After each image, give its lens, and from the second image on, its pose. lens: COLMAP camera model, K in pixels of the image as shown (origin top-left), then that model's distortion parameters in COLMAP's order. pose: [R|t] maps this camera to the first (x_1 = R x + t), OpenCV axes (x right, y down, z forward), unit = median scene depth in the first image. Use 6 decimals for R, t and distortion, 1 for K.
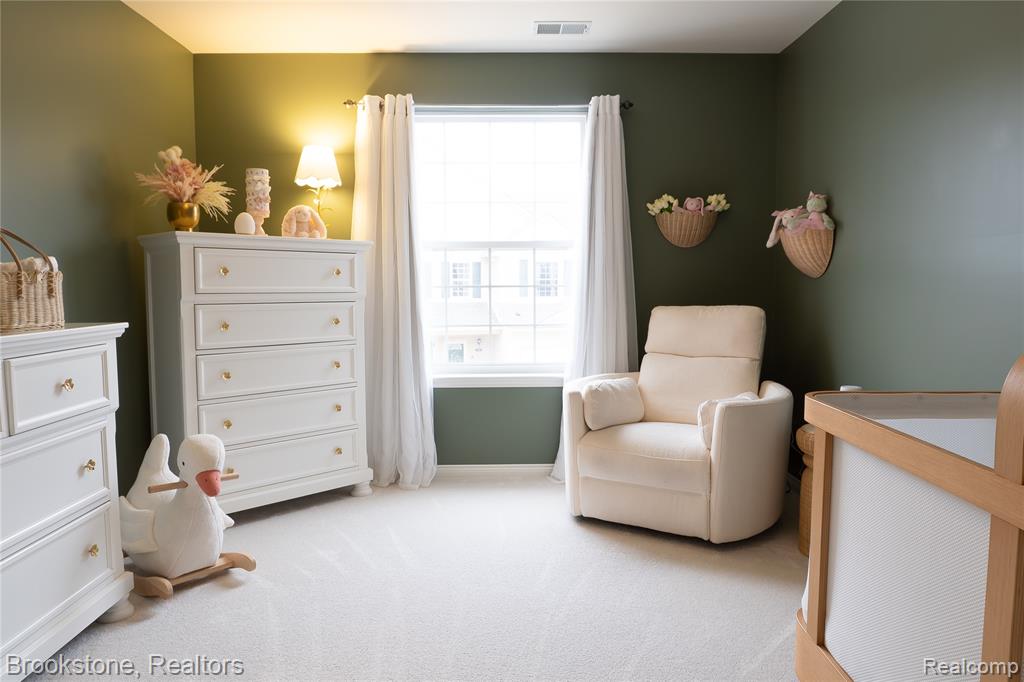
lens RADIAL K [[716.2, 0, 517.4], [0, 716.2, 340.0], [0, 0, 1]] dist [0.000606, -0.001515]
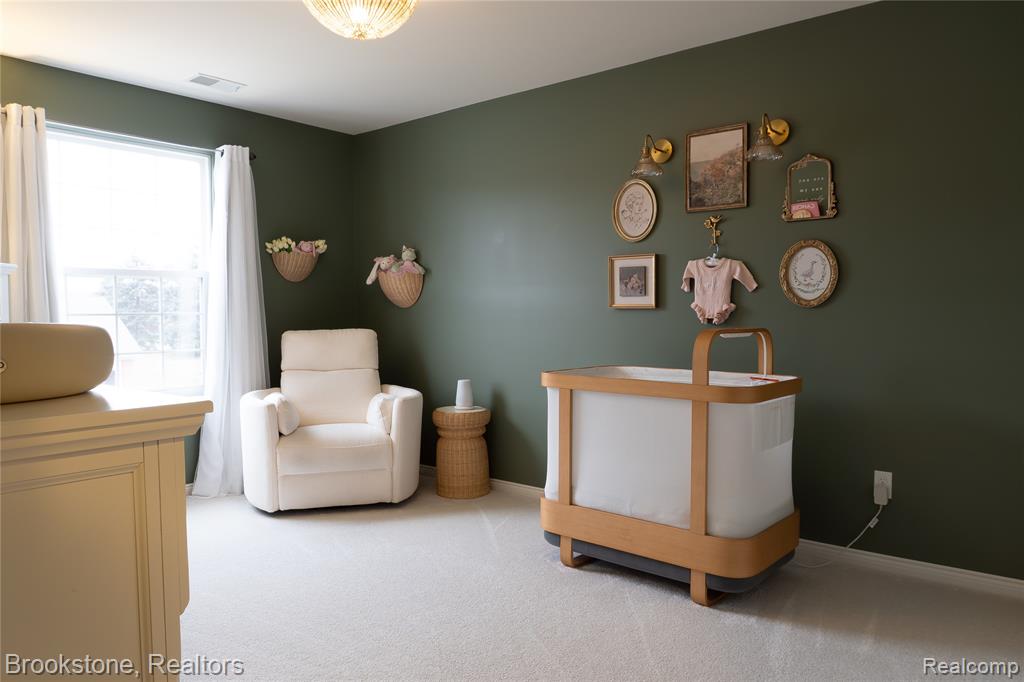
lens RADIAL K [[716.2, 0, 515.3], [0, 716.2, 343.8], [0, 0, 1]] dist [0.000606, -0.001515]
pose [[0.655184, -0.032255, 0.754780, -0.492699], [0.058564, 0.998250, -0.008177, 0.006439], [-0.753196, 0.049560, 0.655927, -0.062310]]
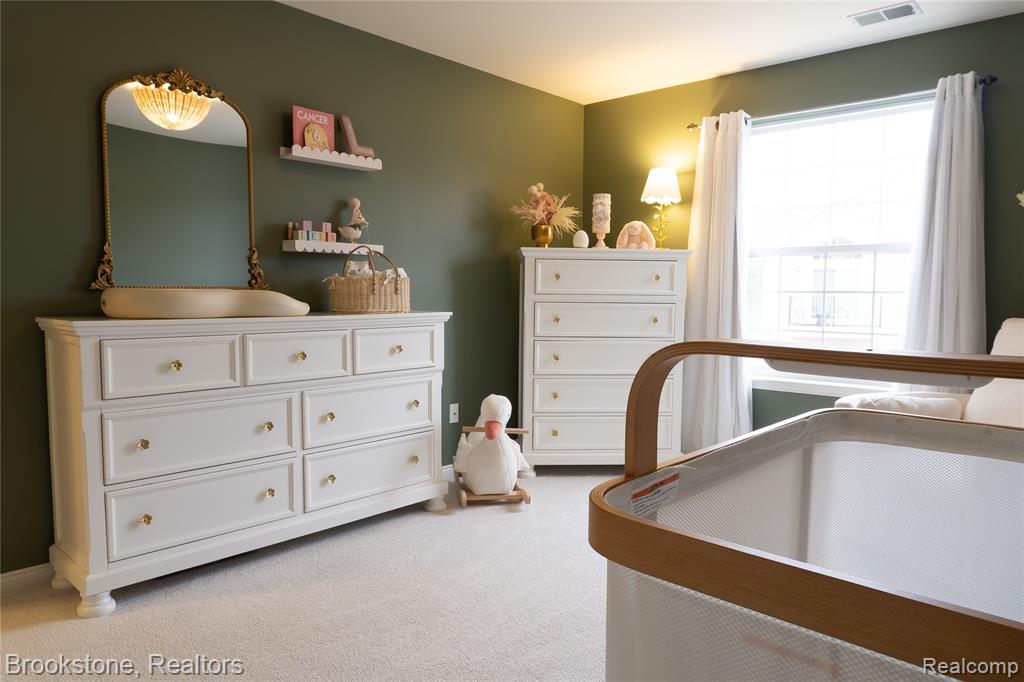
lens RADIAL K [[716.2, 0, 523.0], [0, 716.2, 339.7], [0, 0, 1]] dist [0.000606, -0.001515]
pose [[0.736479, 0.056005, -0.674138, 0.371585], [-0.061902, 0.997965, 0.015281, 0.000714], [0.673623, 0.030477, 0.738447, 0.008229]]
